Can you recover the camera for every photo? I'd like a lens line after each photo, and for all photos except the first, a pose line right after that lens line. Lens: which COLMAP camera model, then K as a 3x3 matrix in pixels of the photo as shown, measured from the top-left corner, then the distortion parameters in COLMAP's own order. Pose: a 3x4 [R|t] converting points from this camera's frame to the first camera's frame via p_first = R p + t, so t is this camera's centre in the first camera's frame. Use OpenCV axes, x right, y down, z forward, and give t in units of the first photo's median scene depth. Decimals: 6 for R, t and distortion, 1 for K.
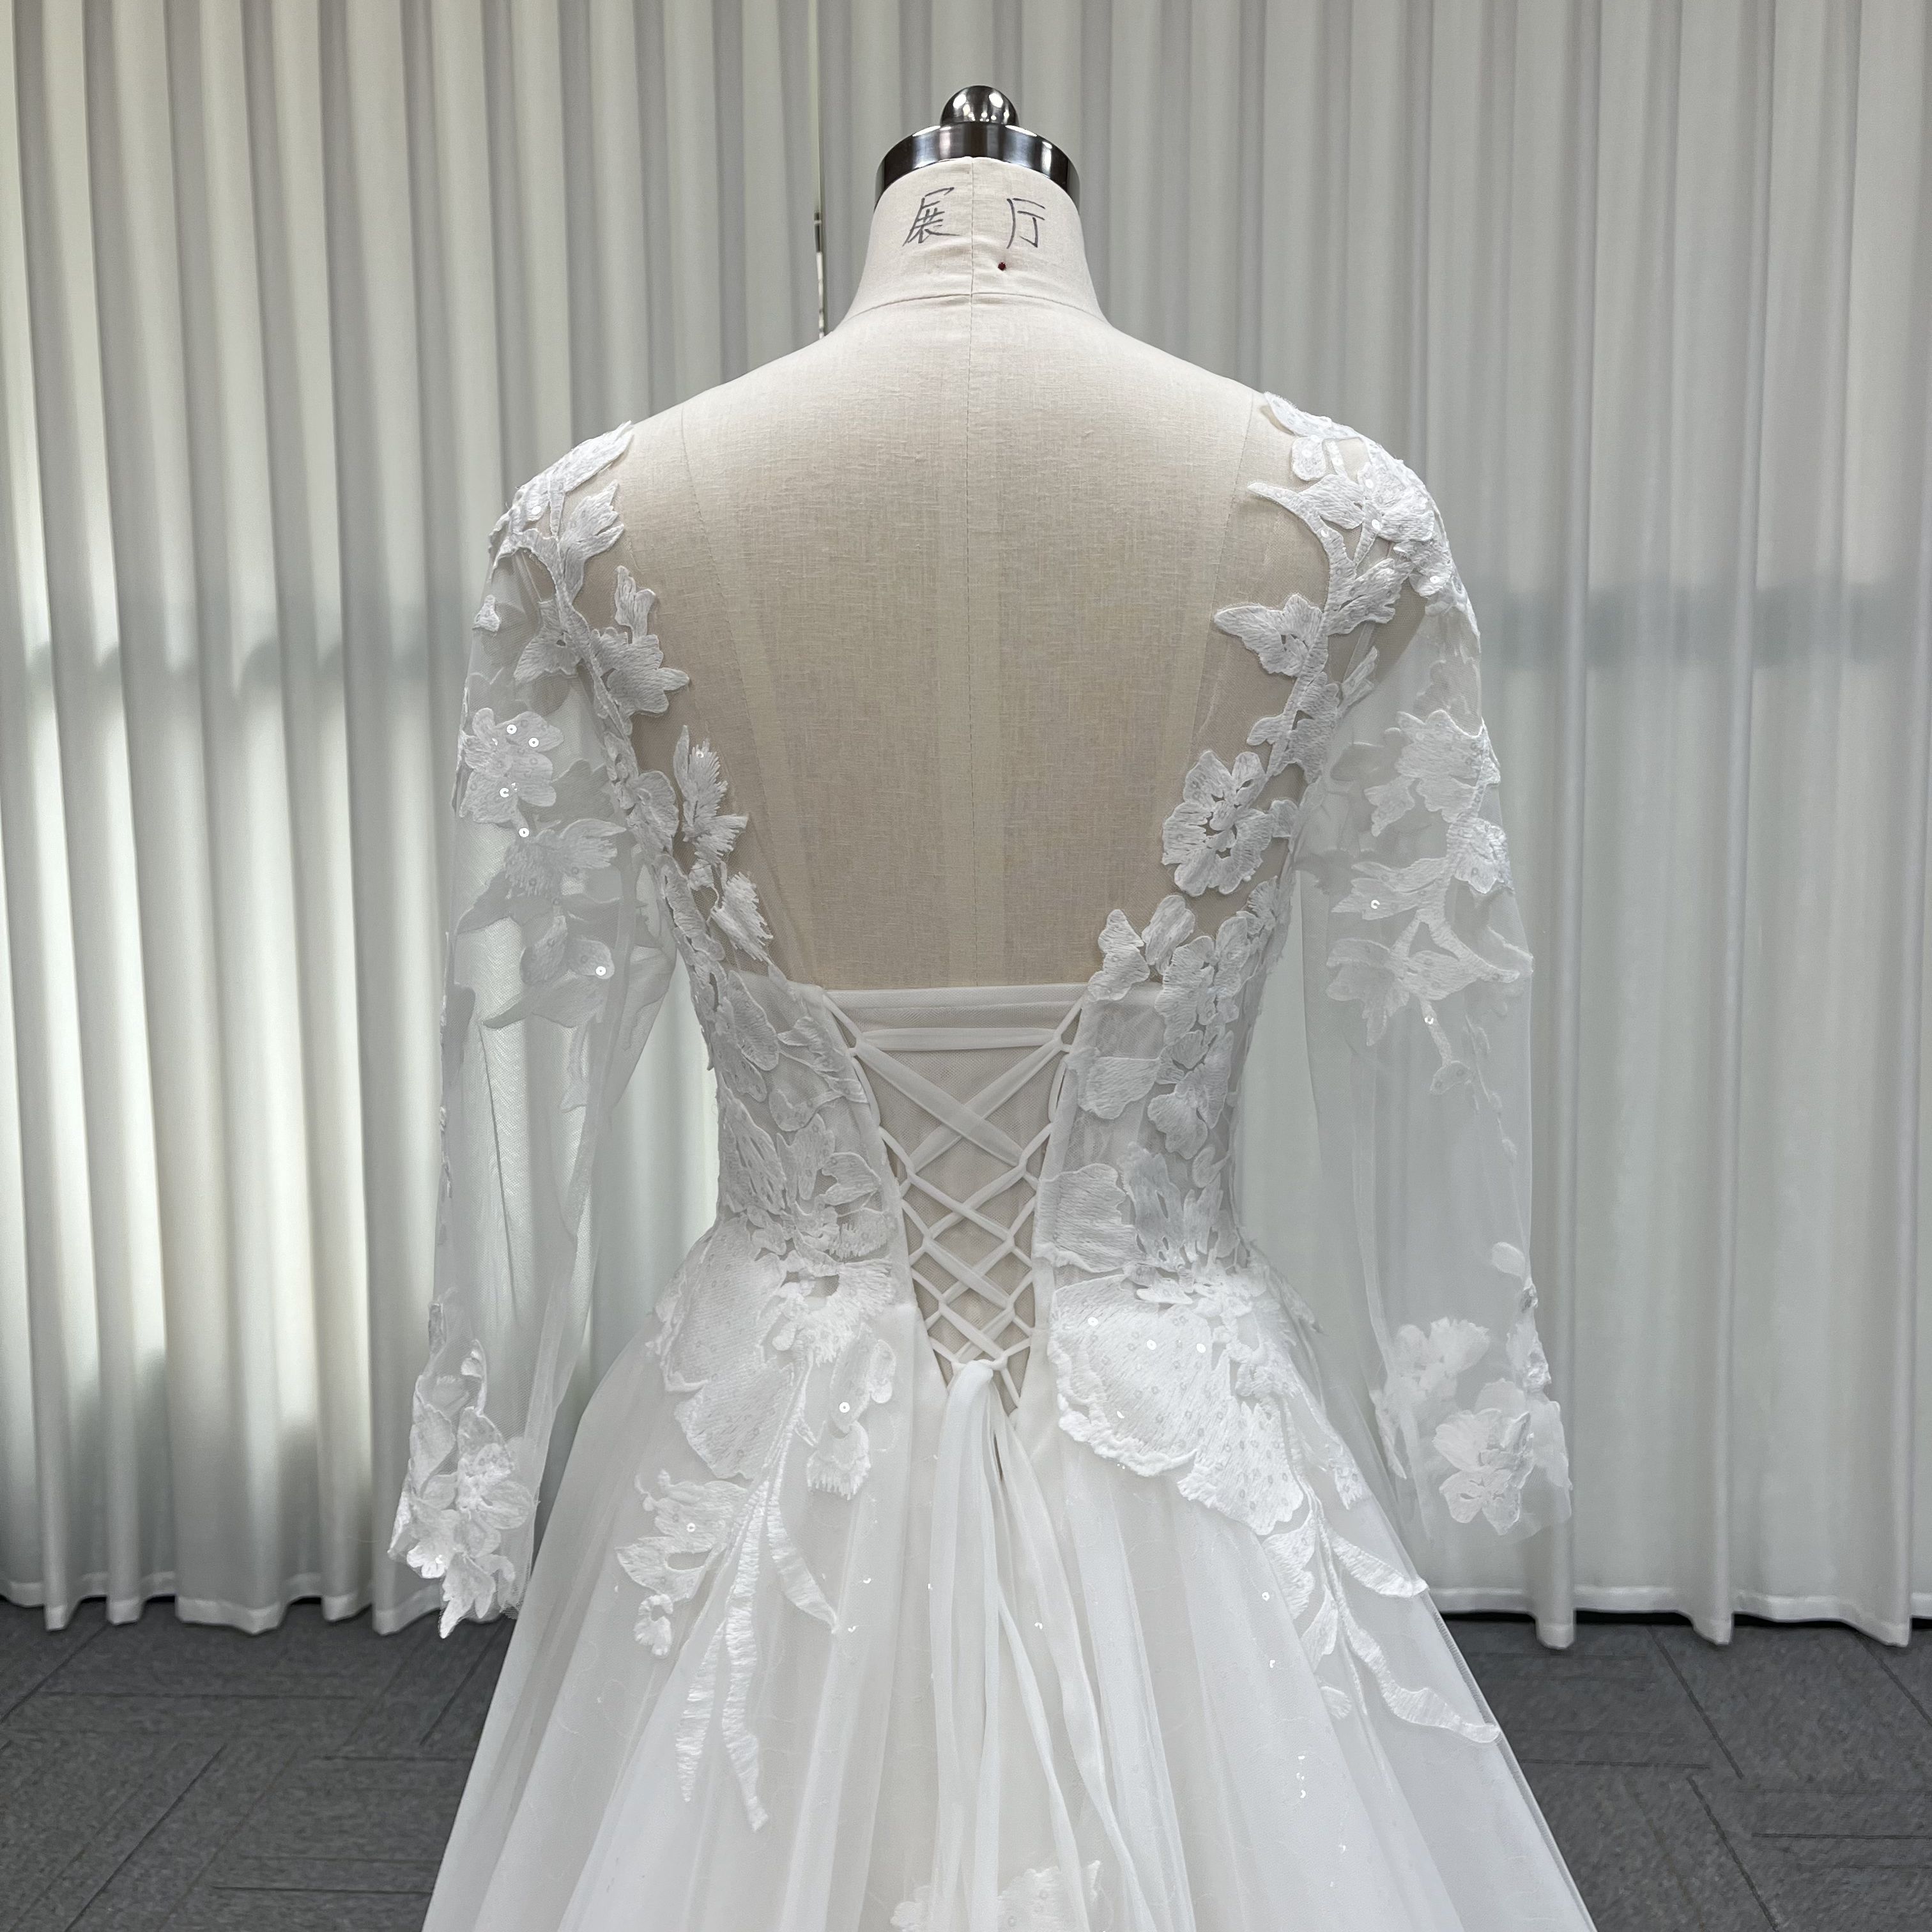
lens RADIAL K [[1966.7, 0, 966.8], [0, 1966.7, 974.3], [0, 0, 1]] dist [0.034904, 0.000000]
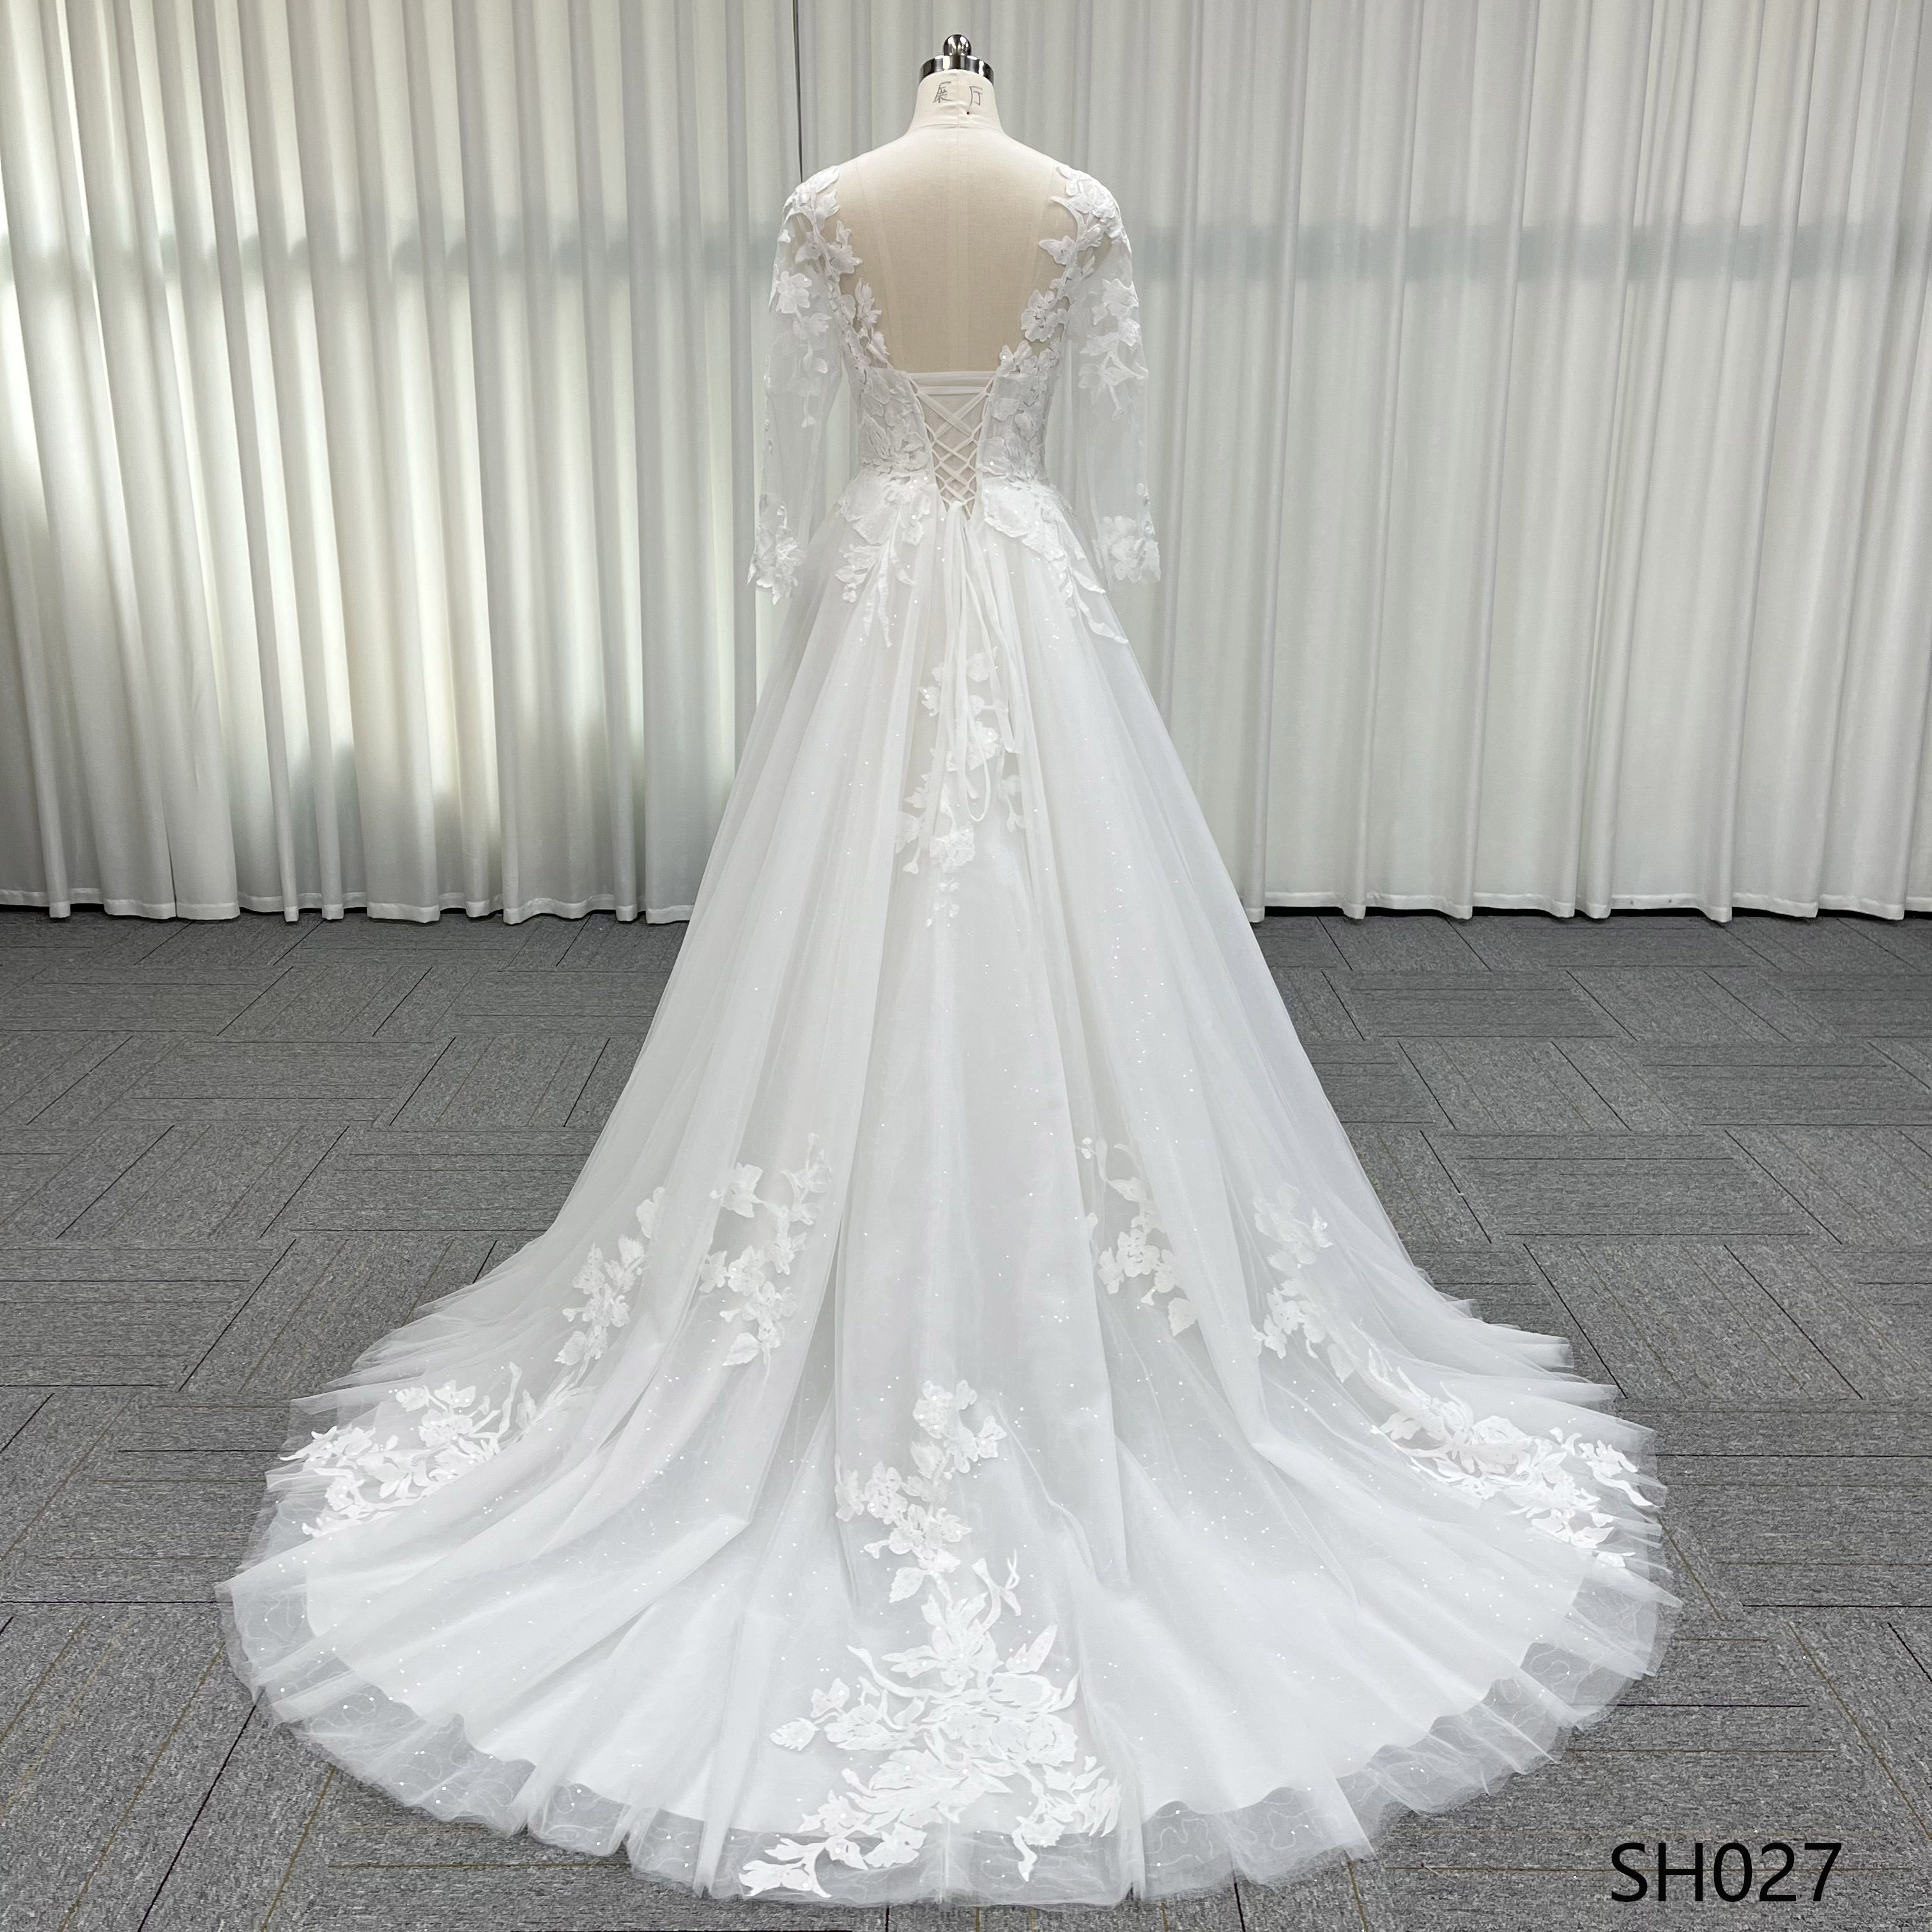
lens RADIAL K [[1966.7, 0, 965.3], [0, 1966.7, 977.5], [0, 0, 1]] dist [0.034904, 0.000000]
pose [[0.997396, -0.004764, 0.071966, -0.195277], [-0.008383, 0.983395, 0.181283, 0.349293], [-0.071635, -0.181414, 0.980794, -2.010264]]
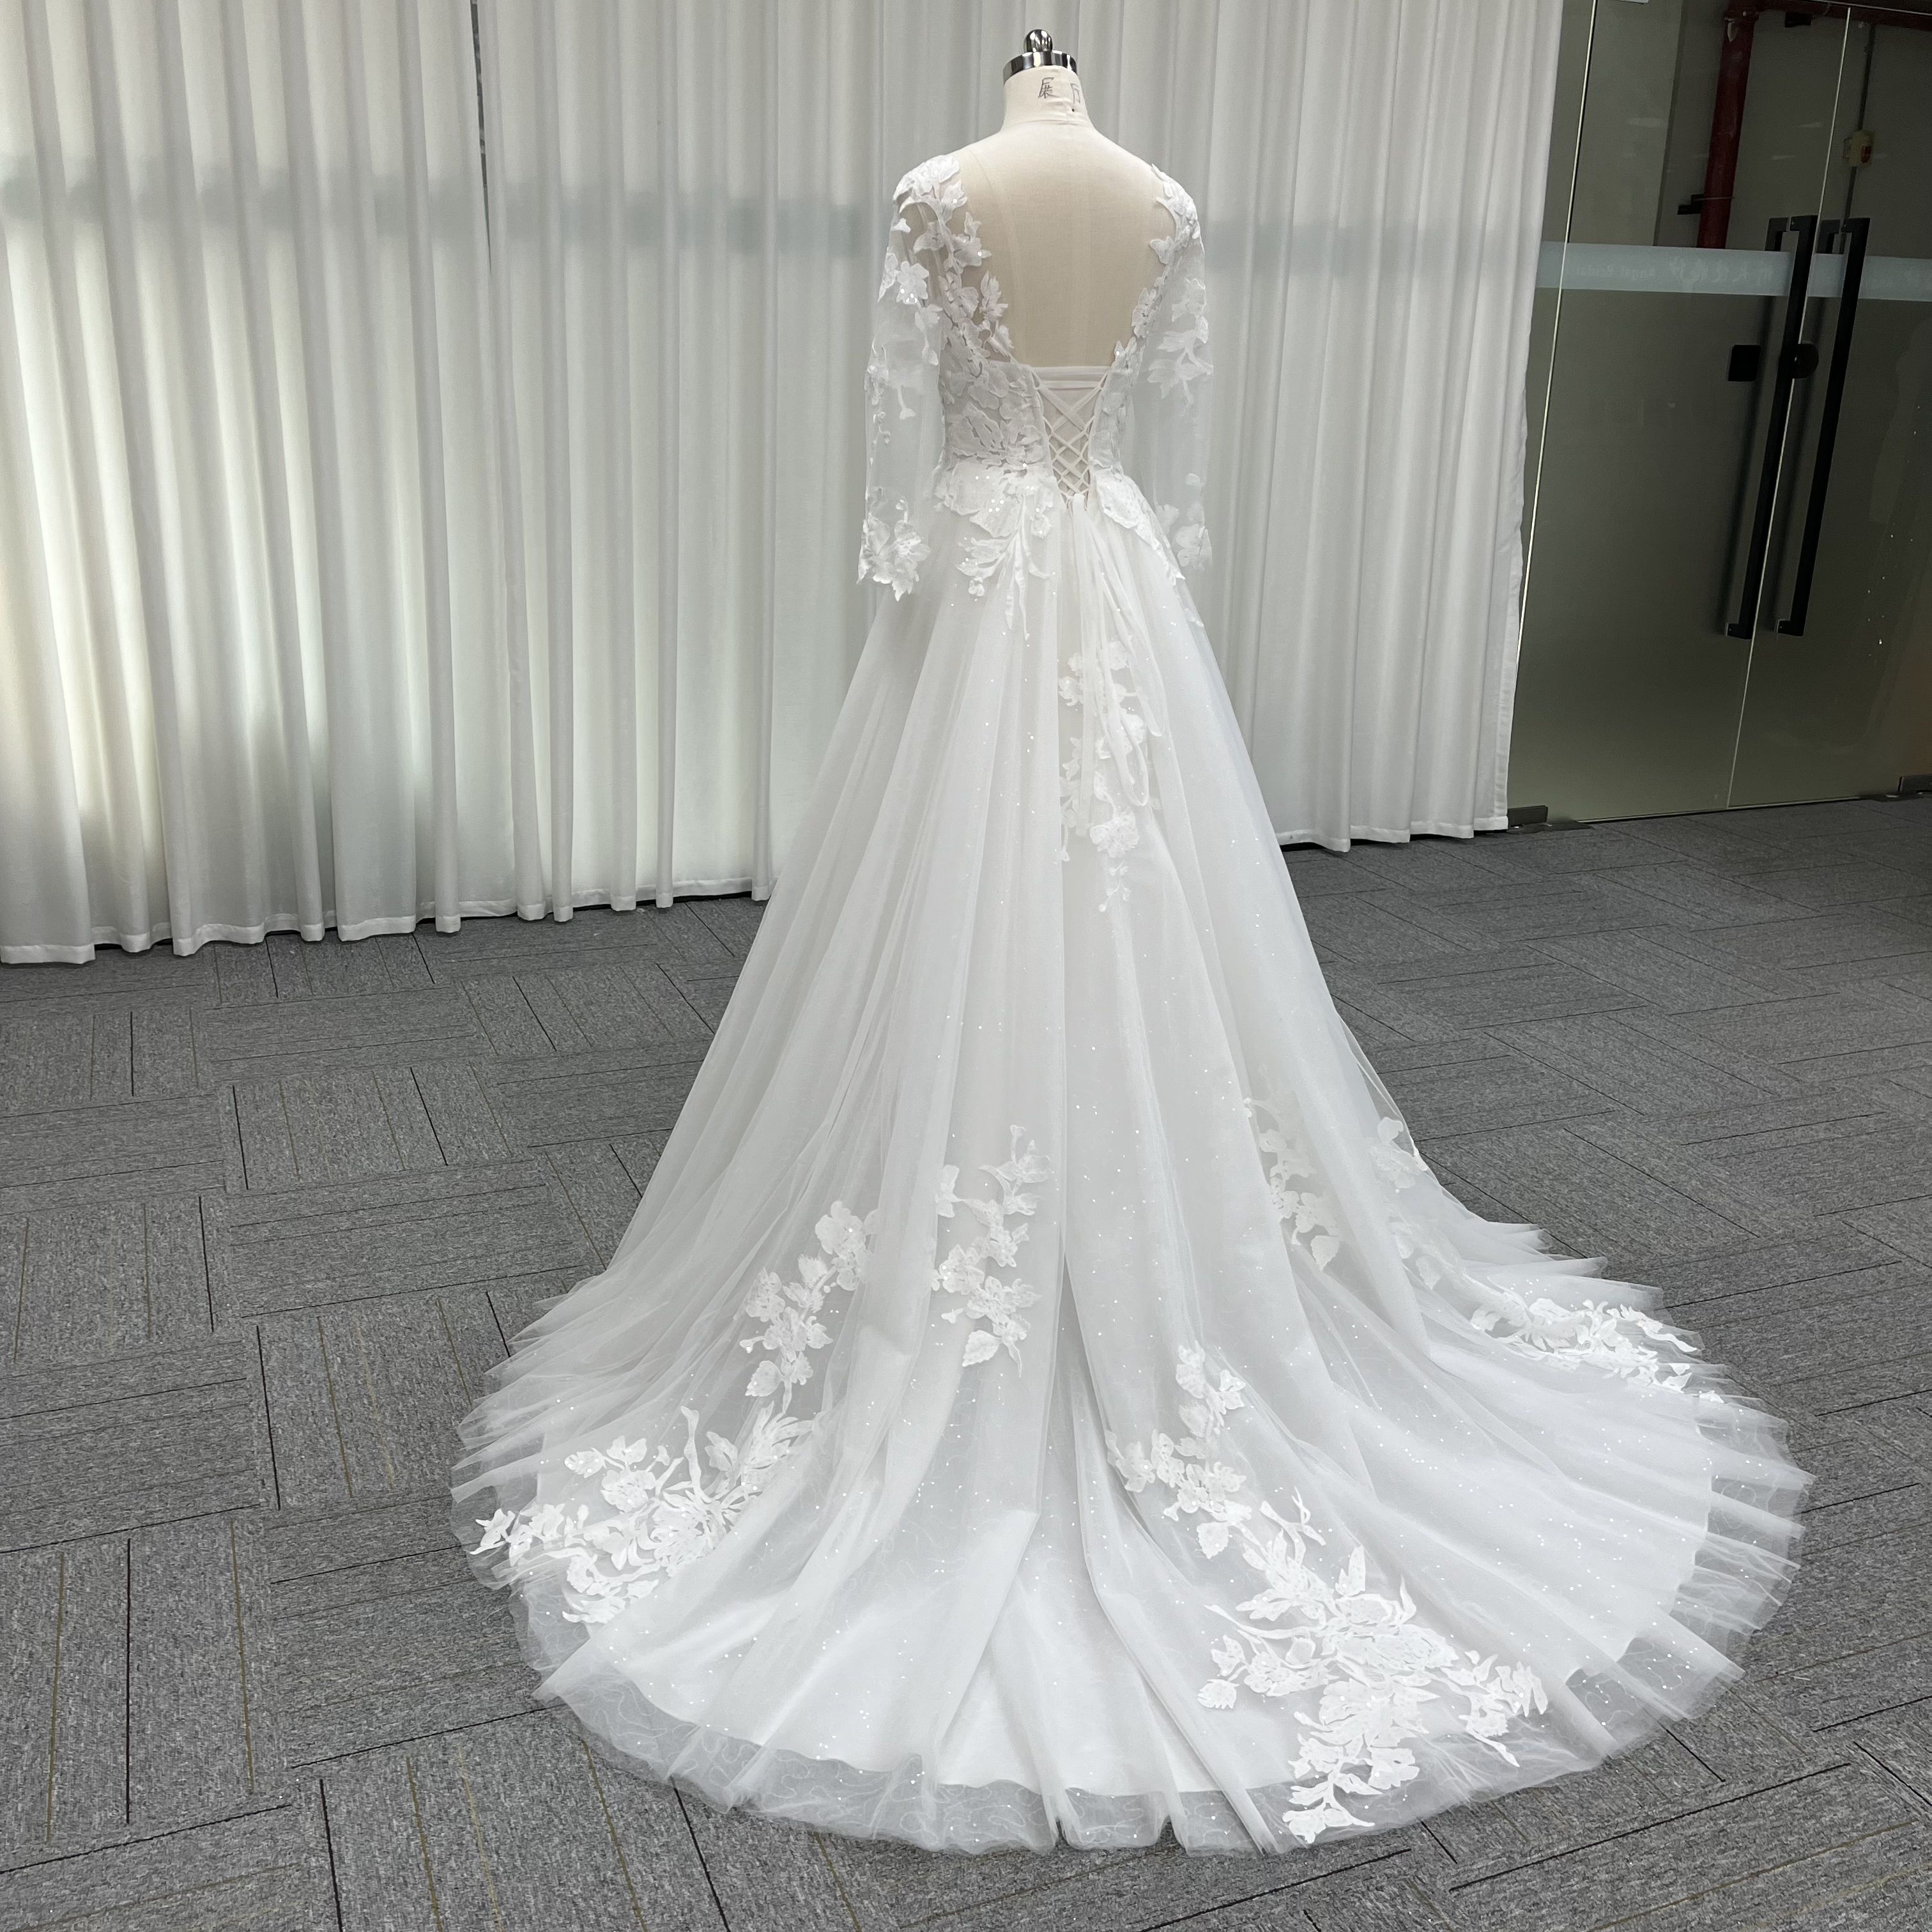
lens RADIAL K [[1966.7, 0, 978.7], [0, 1966.7, 986.1], [0, 0, 1]] dist [0.034904, 0.000000]
pose [[0.896291, -0.105385, 0.430762, -1.474966], [0.016055, 0.978428, 0.205965, 0.297454], [-0.443175, -0.177689, 0.878648, -1.707393]]
